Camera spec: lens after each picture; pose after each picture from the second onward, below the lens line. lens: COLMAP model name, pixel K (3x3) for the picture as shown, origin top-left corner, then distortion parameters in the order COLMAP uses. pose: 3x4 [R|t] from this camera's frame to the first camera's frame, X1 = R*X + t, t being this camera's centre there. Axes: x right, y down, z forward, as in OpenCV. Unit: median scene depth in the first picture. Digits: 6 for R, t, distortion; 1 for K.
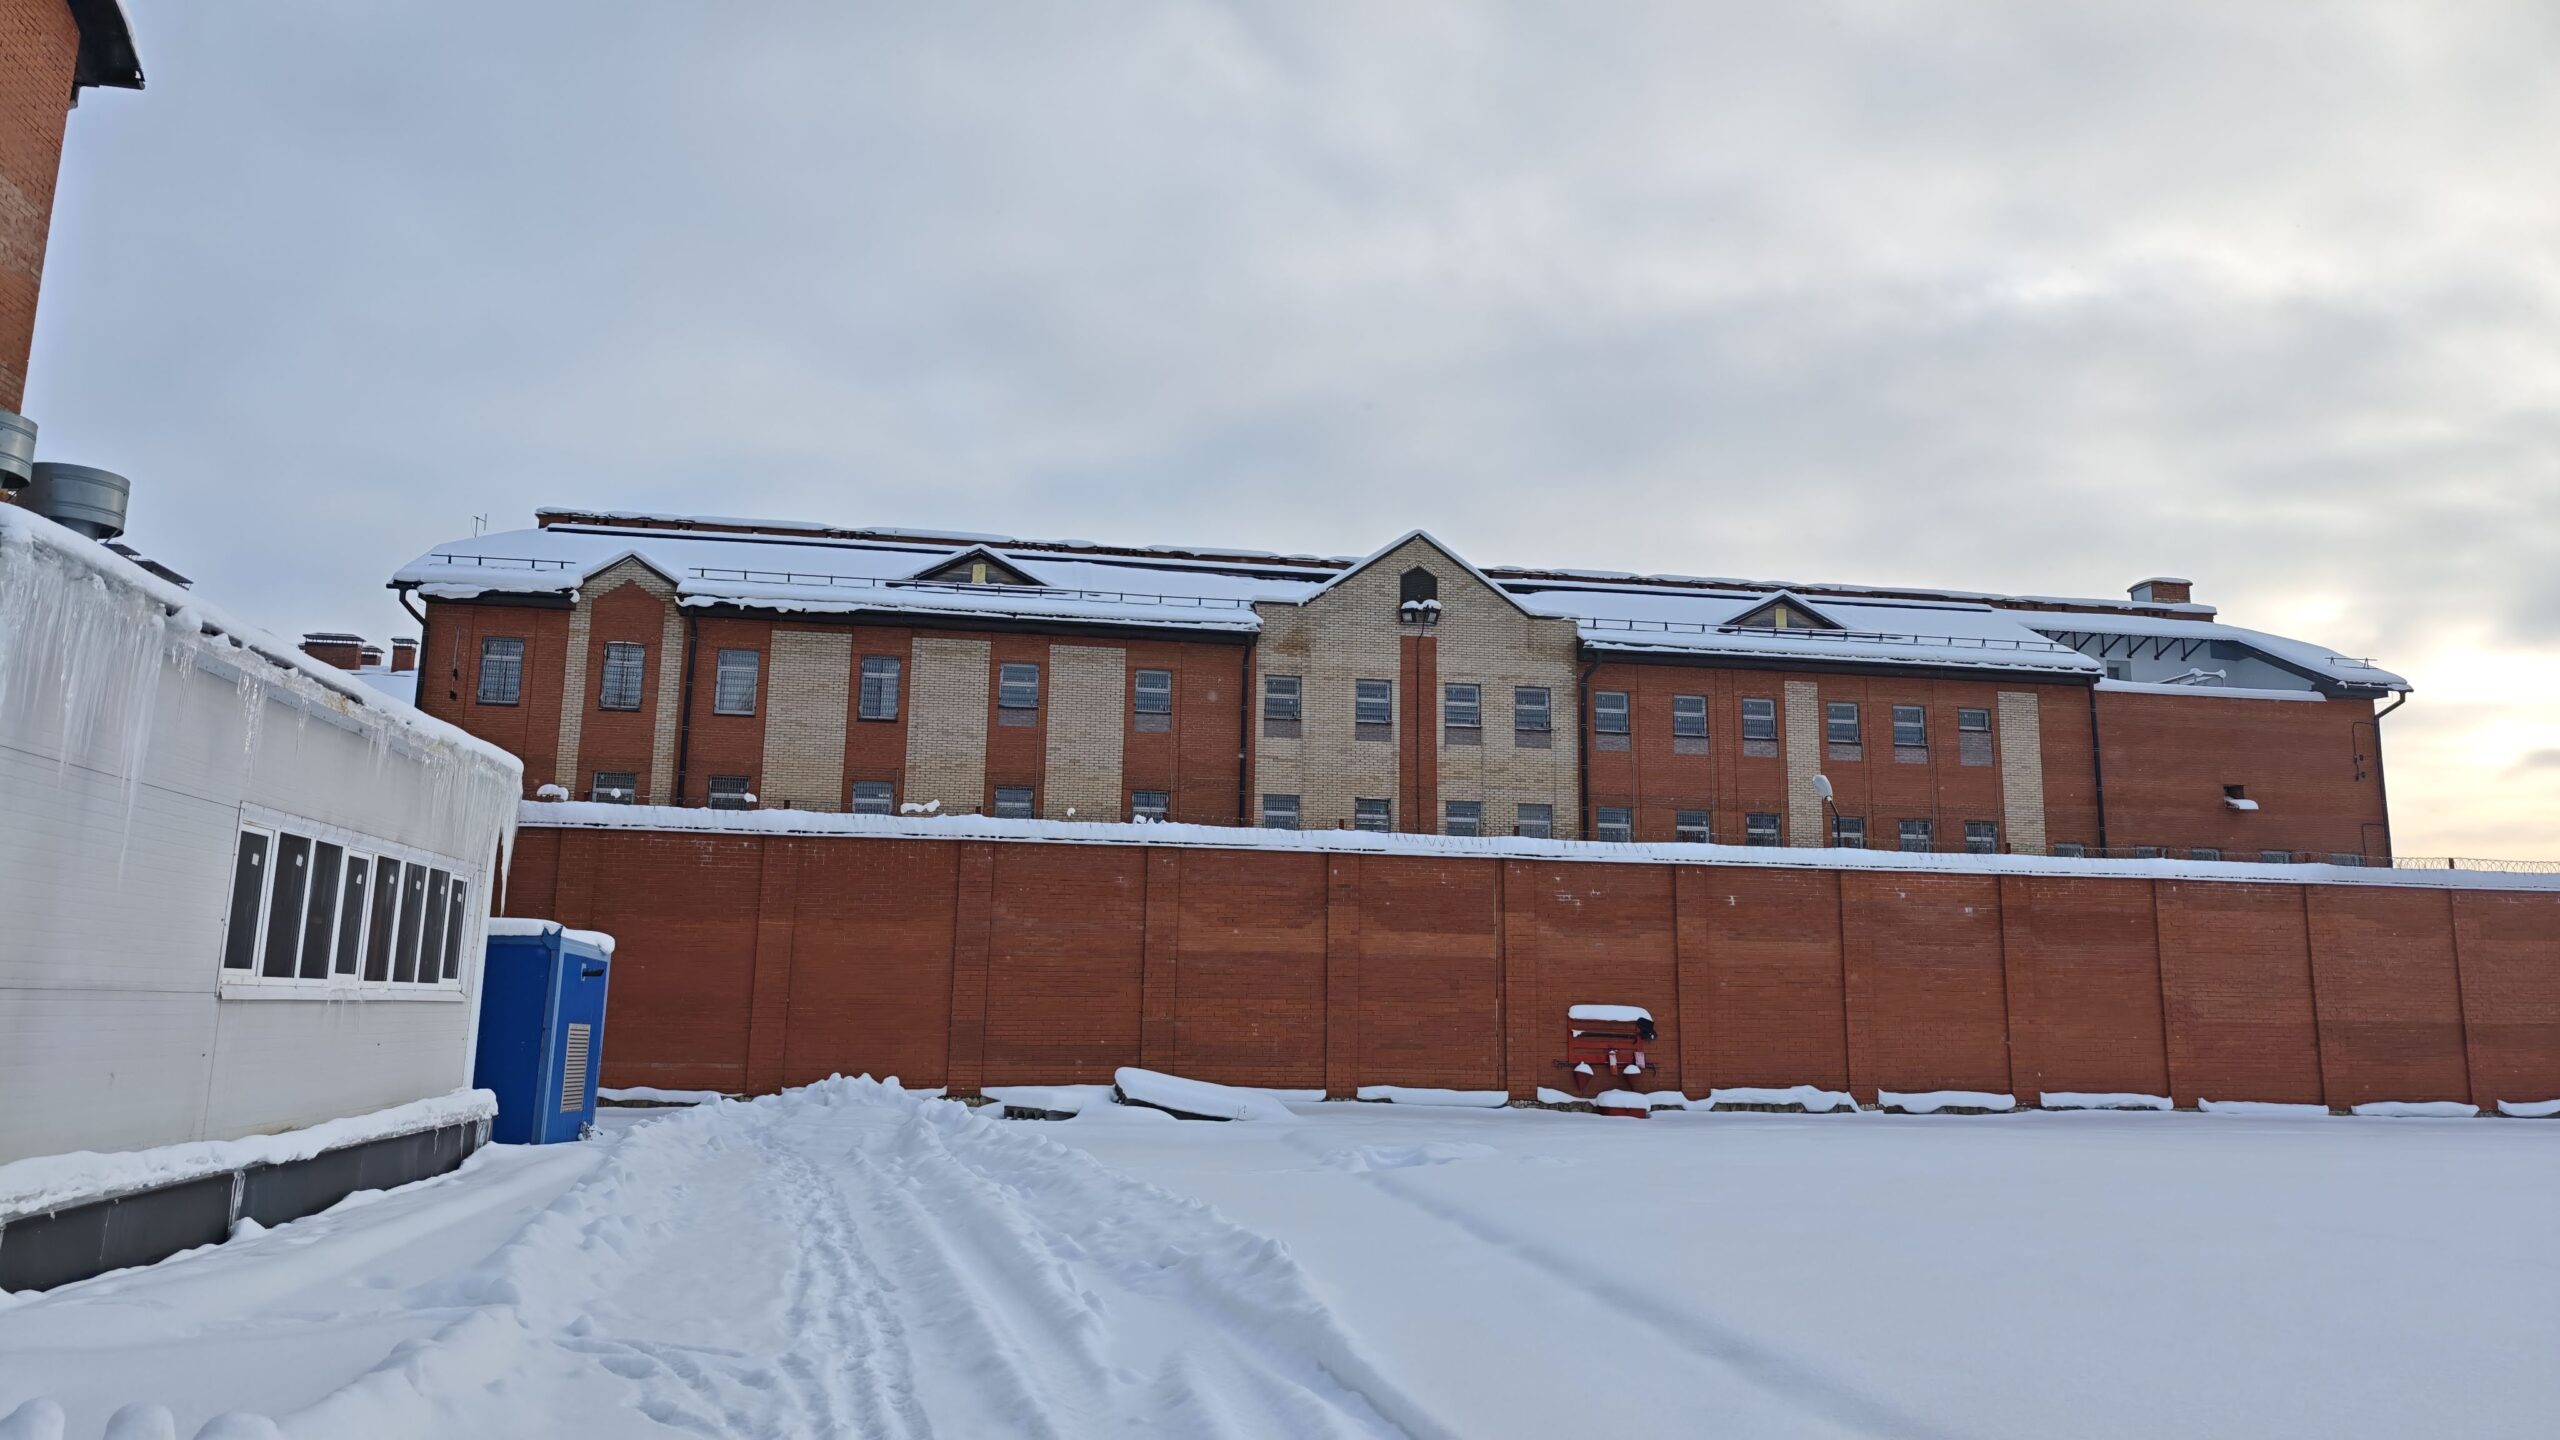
lens RADIAL K [[1714.9, 0, 1284.7], [0, 1714.9, 693.3], [0, 0, 1]] dist [0.072152, -0.086209]
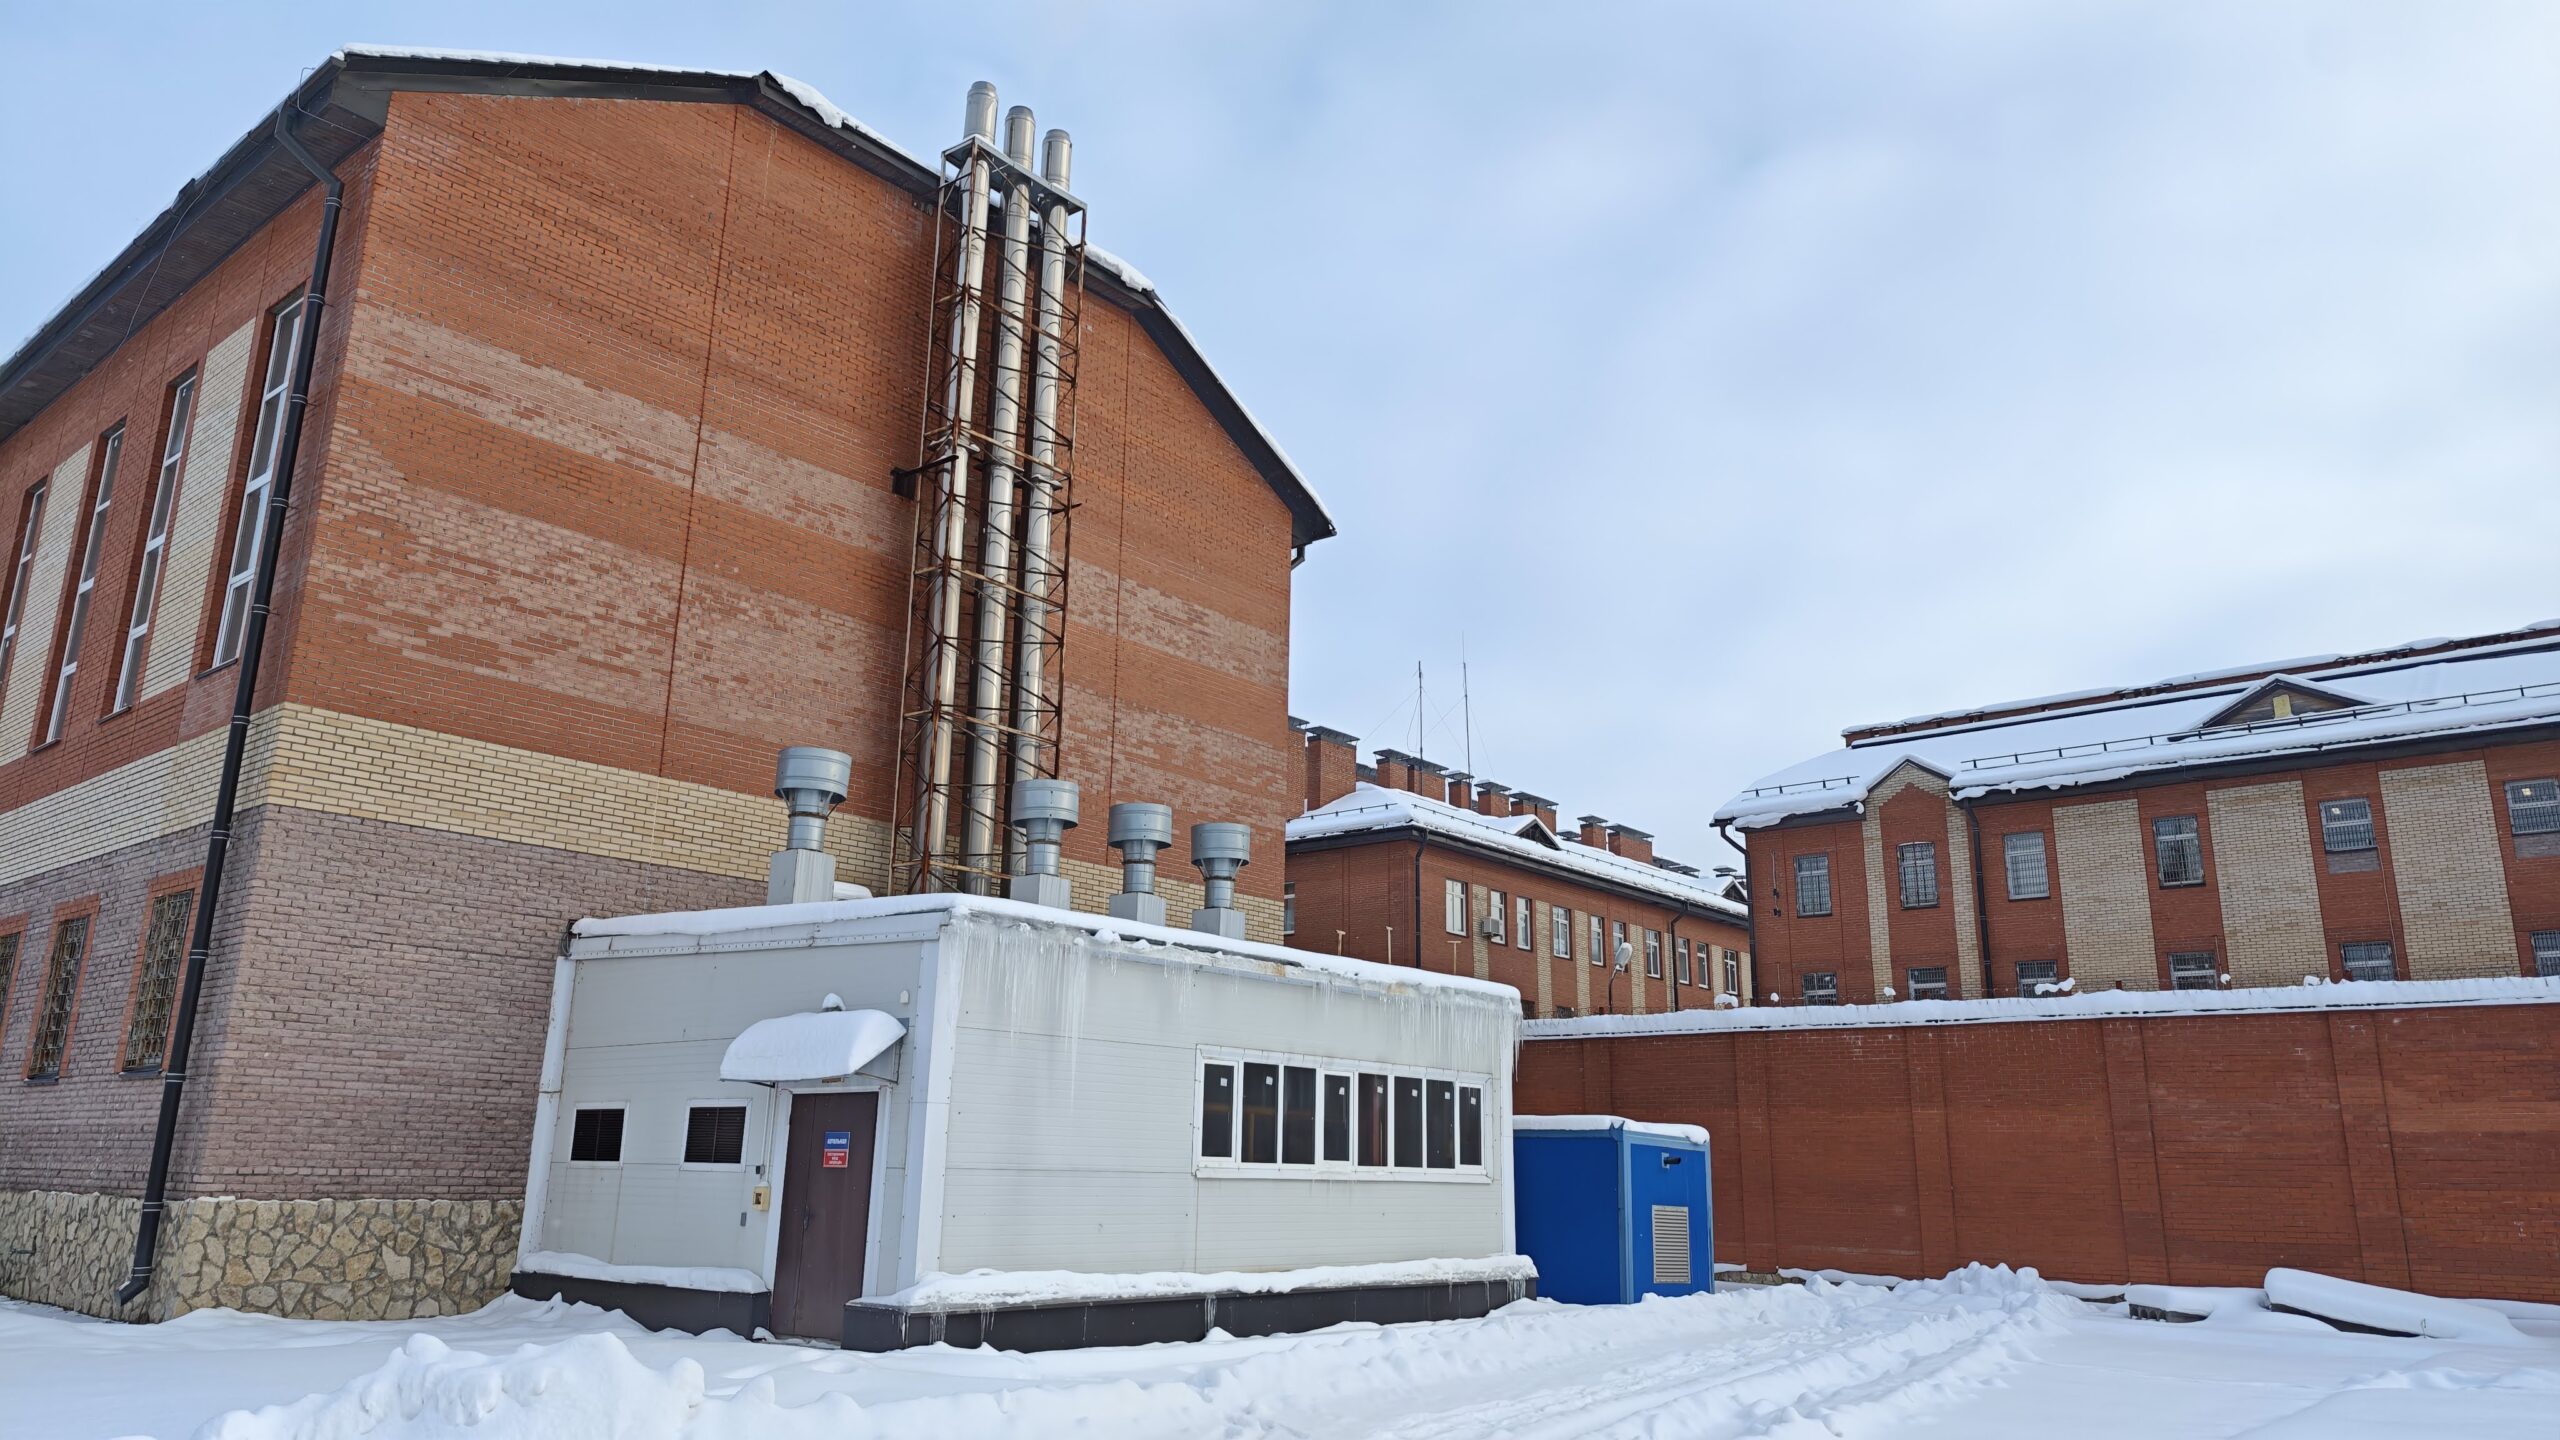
lens RADIAL K [[1738.7, 0, 1280.0], [0, 1738.7, 720.0], [0, 0, 1]] dist [0.005647, -0.000545]
pose [[0.641436, -0.197089, -0.741429, 0.172980], [0.128931, 0.980386, -0.149066, 0.005485], [0.756265, 0.000023, 0.654265, 0.017440]]
